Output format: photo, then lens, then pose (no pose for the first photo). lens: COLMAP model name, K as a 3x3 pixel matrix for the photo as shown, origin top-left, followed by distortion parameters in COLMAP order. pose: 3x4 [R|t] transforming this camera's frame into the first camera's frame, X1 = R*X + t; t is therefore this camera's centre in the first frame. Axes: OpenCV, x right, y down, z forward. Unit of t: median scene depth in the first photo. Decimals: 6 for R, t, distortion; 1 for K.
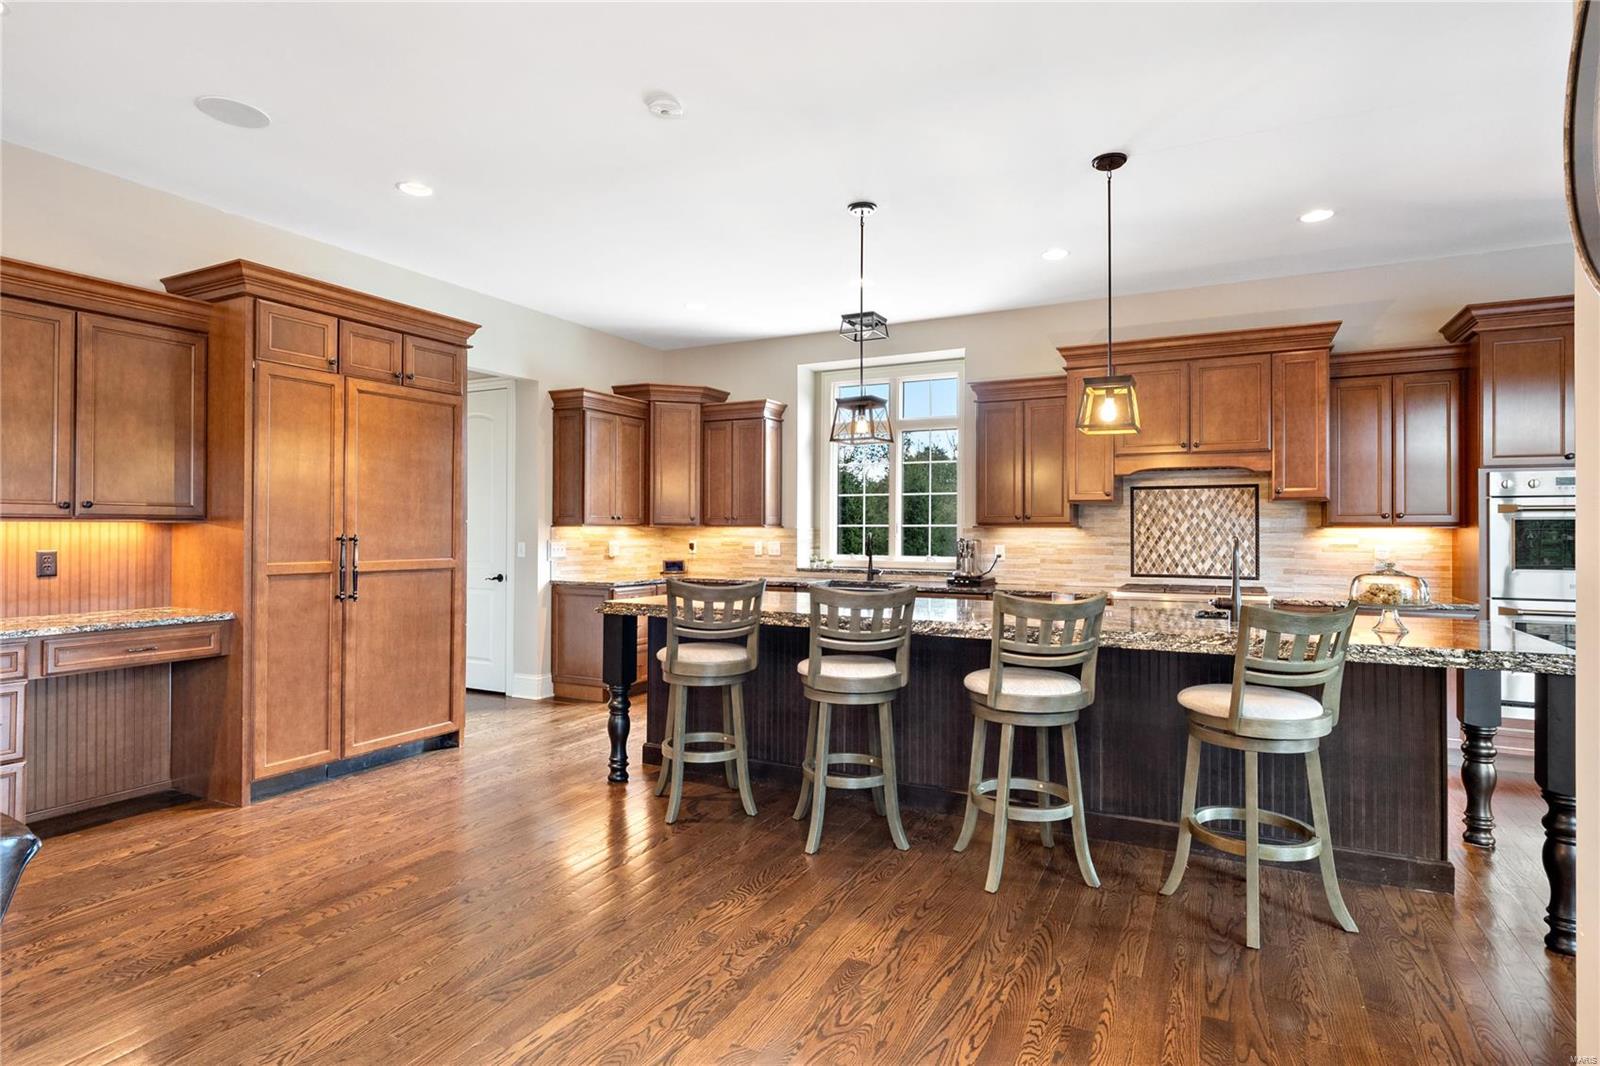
lens RADIAL K [[830.5, 0, 789.5], [0, 830.5, 526.3], [0, 0, 1]] dist [0.002692, -0.004993]
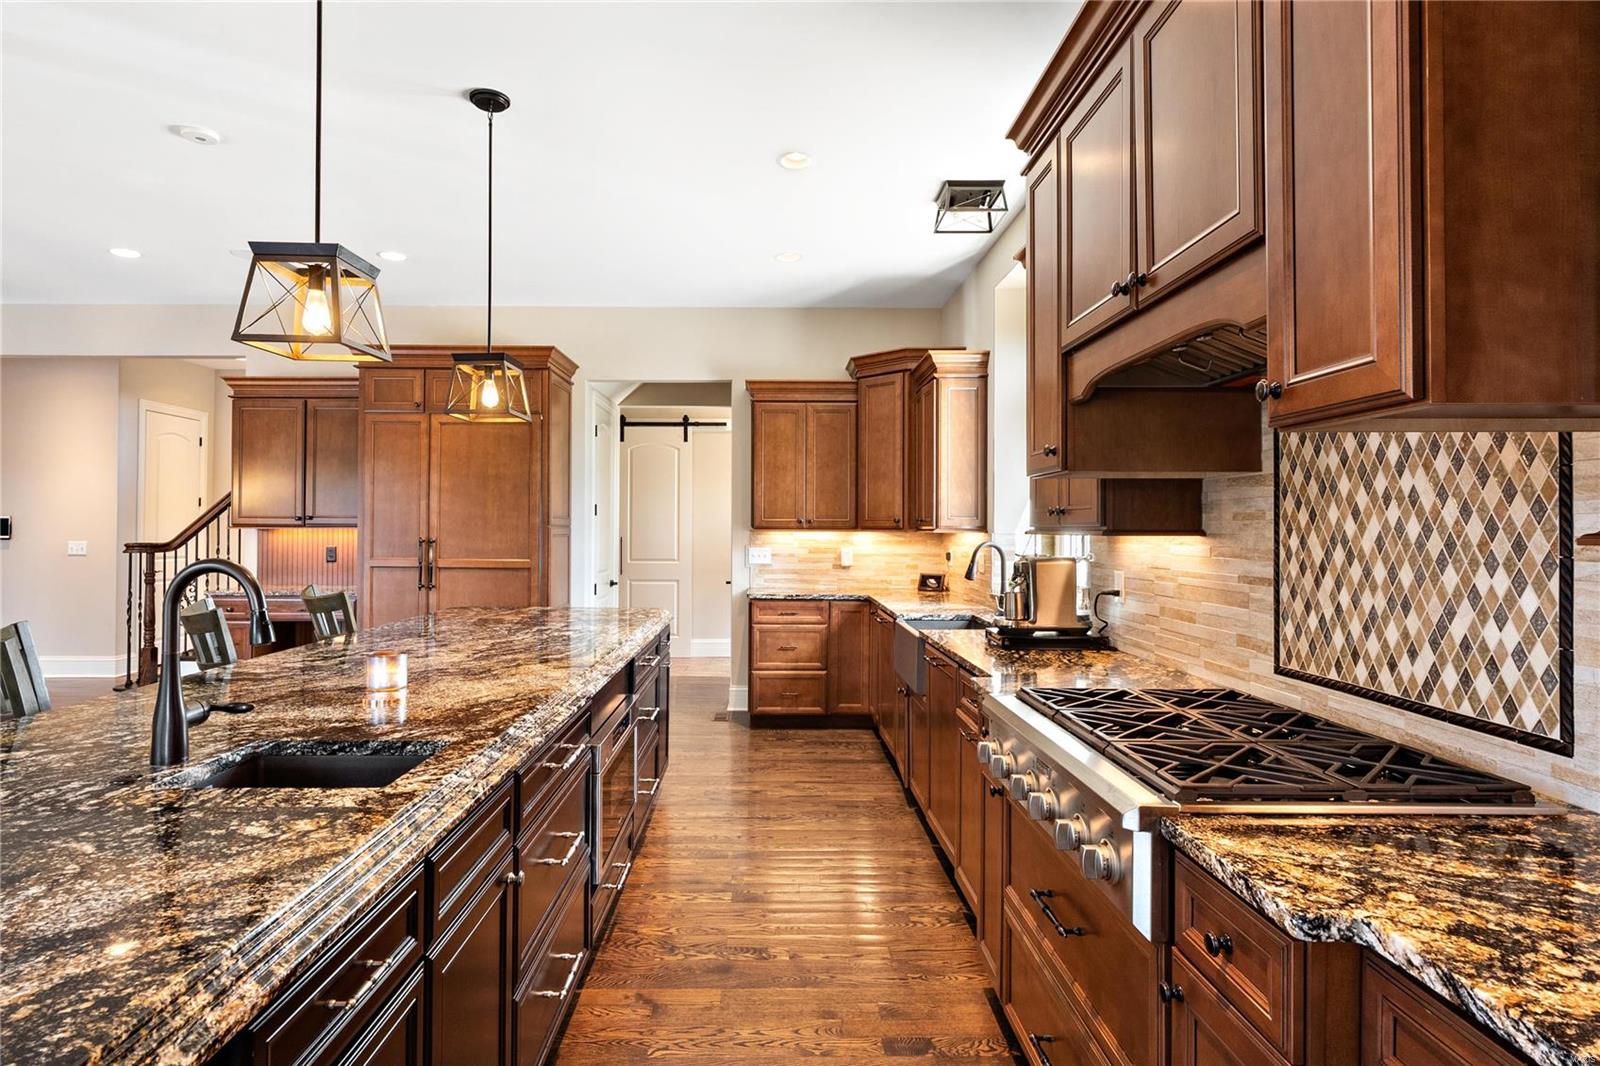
lens RADIAL K [[830.5, 0, 788.8], [0, 830.5, 521.6], [0, 0, 1]] dist [0.002692, -0.004993]
pose [[0.477026, -0.009163, -0.878841, 0.646936], [-0.000111, 0.999945, -0.010486, -0.000862], [0.878889, 0.005100, 0.476999, 0.665791]]
